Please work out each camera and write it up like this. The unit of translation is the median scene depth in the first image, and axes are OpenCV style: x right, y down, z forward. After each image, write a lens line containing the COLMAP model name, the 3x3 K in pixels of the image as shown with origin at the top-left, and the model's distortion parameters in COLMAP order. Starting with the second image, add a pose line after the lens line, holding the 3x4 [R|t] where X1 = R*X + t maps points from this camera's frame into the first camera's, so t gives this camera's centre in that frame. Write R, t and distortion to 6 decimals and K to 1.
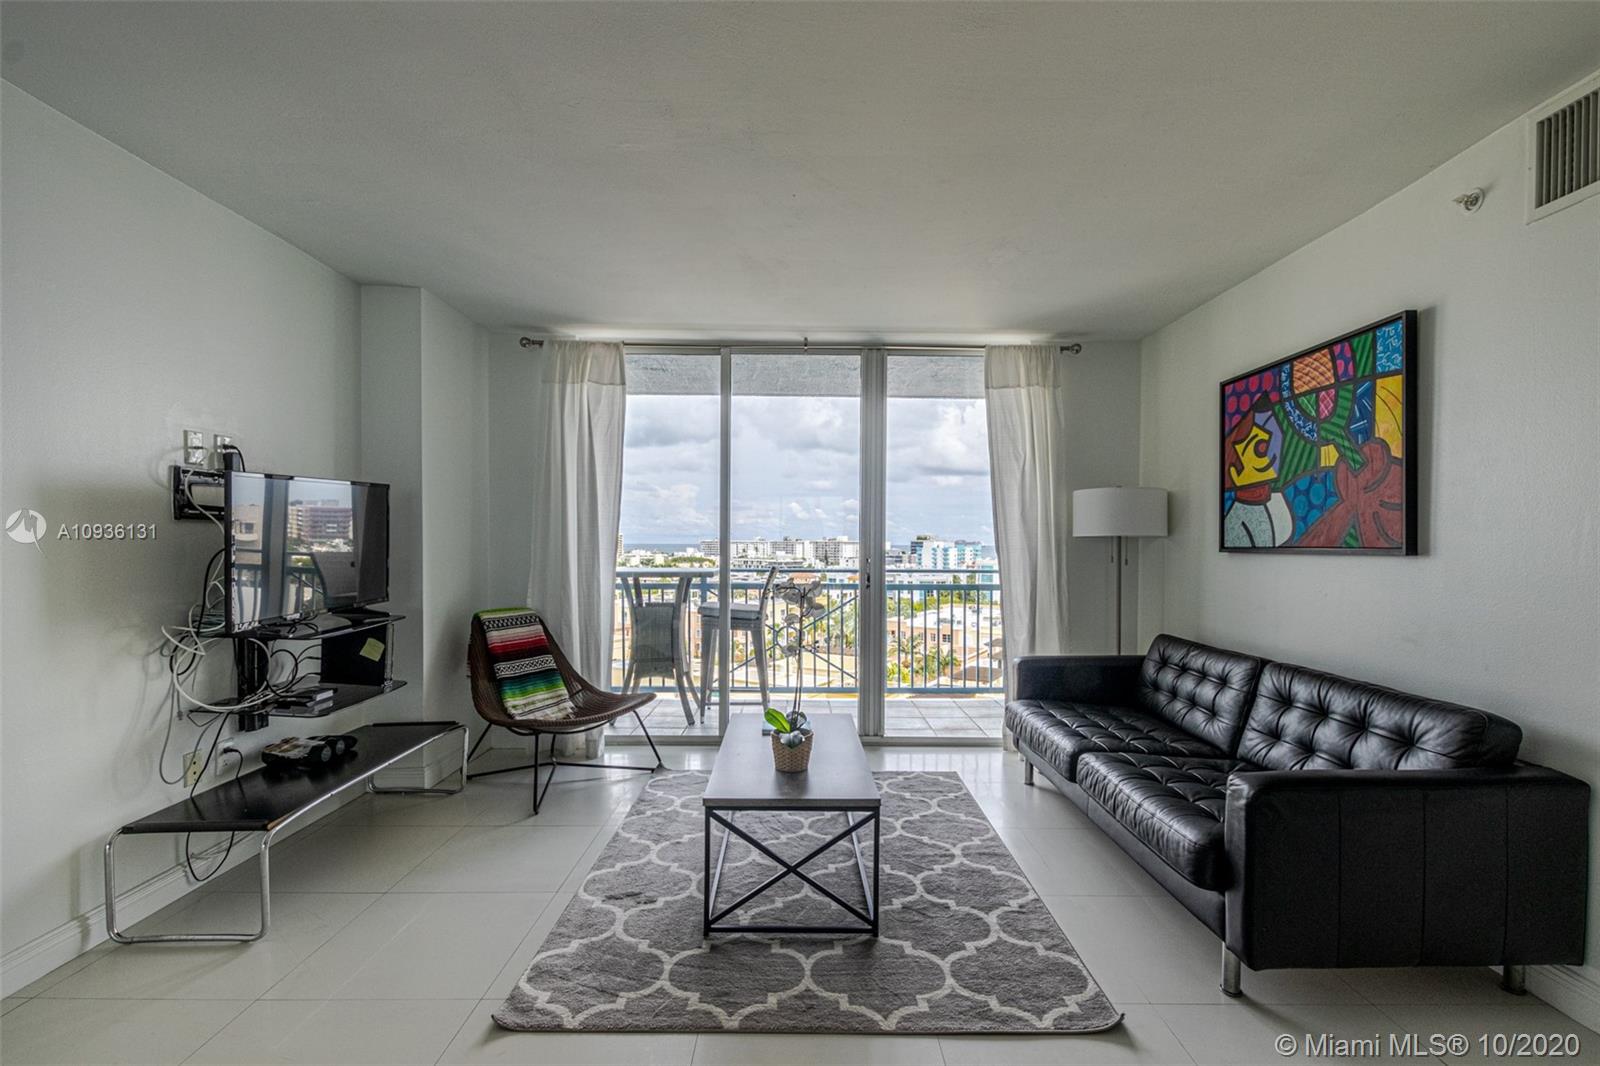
lens RADIAL K [[729.7, 0, 804.7], [0, 729.7, 551.5], [0, 0, 1]] dist [0.002703, 0.000001]
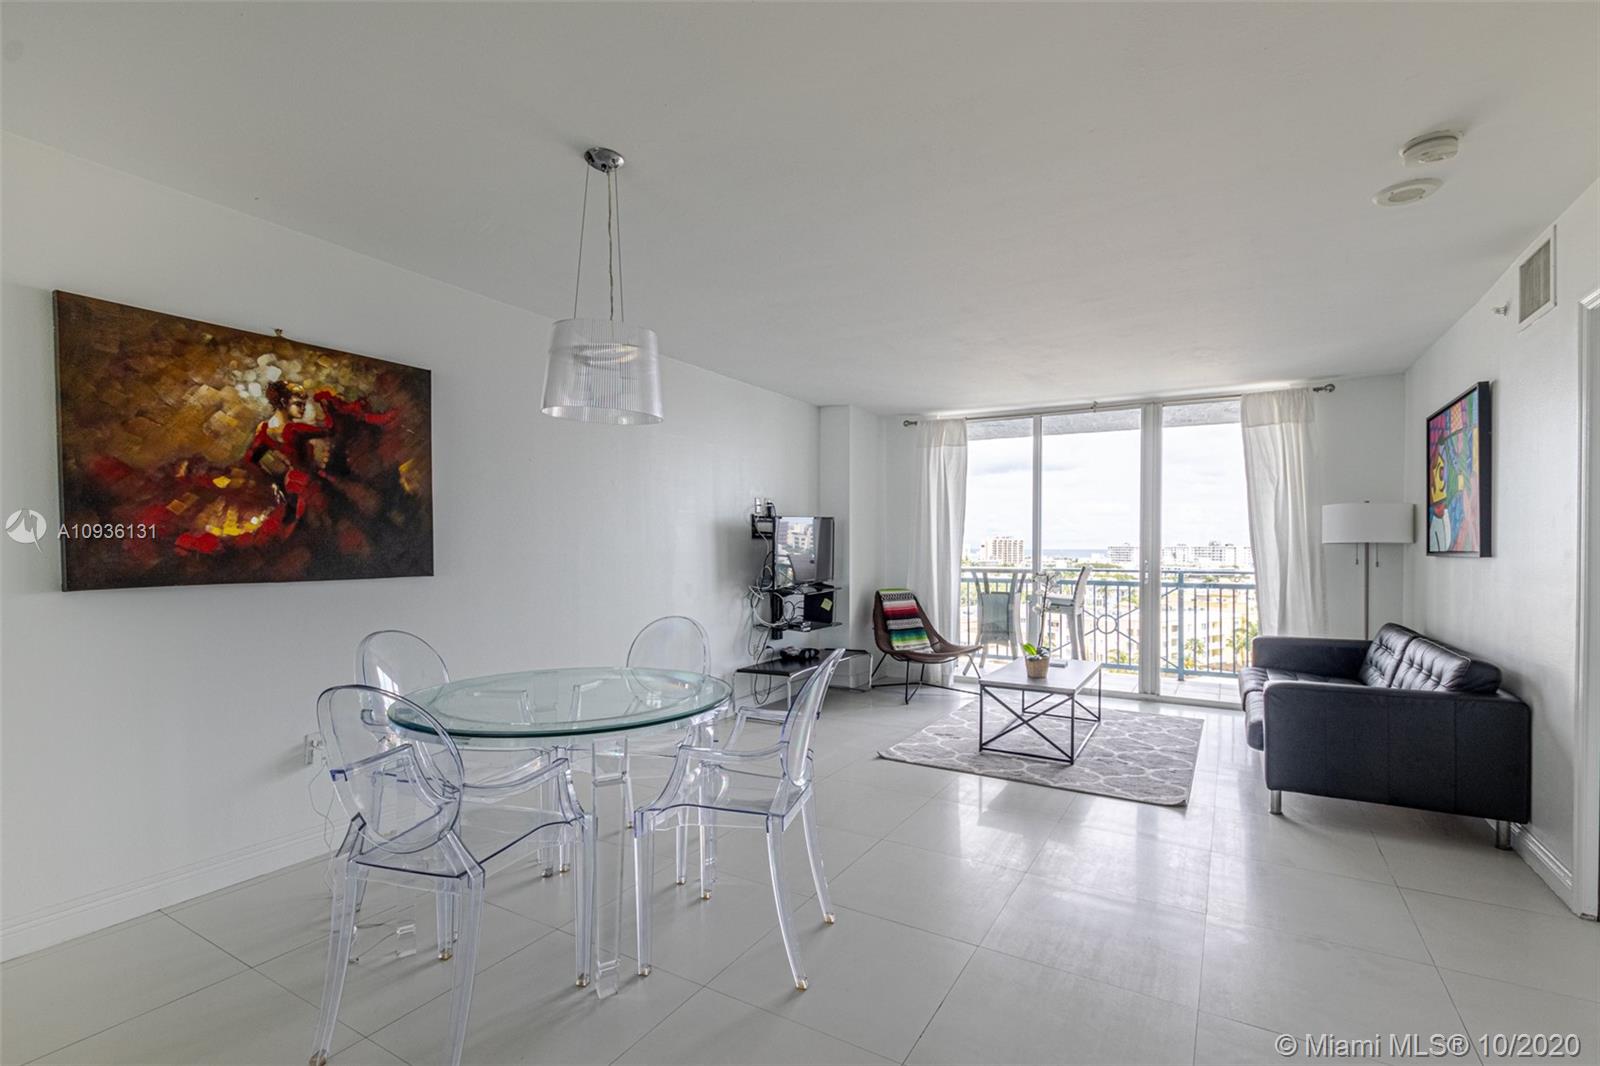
lens RADIAL K [[729.7, 0, 804.7], [0, 729.7, 551.5], [0, 0, 1]] dist [0.002703, 0.000001]
pose [[0.859452, 0.001199, -0.511215, 0.300031], [-0.005079, 0.999968, -0.006192, 0.006732], [0.511191, 0.007918, 0.859430, -0.600438]]
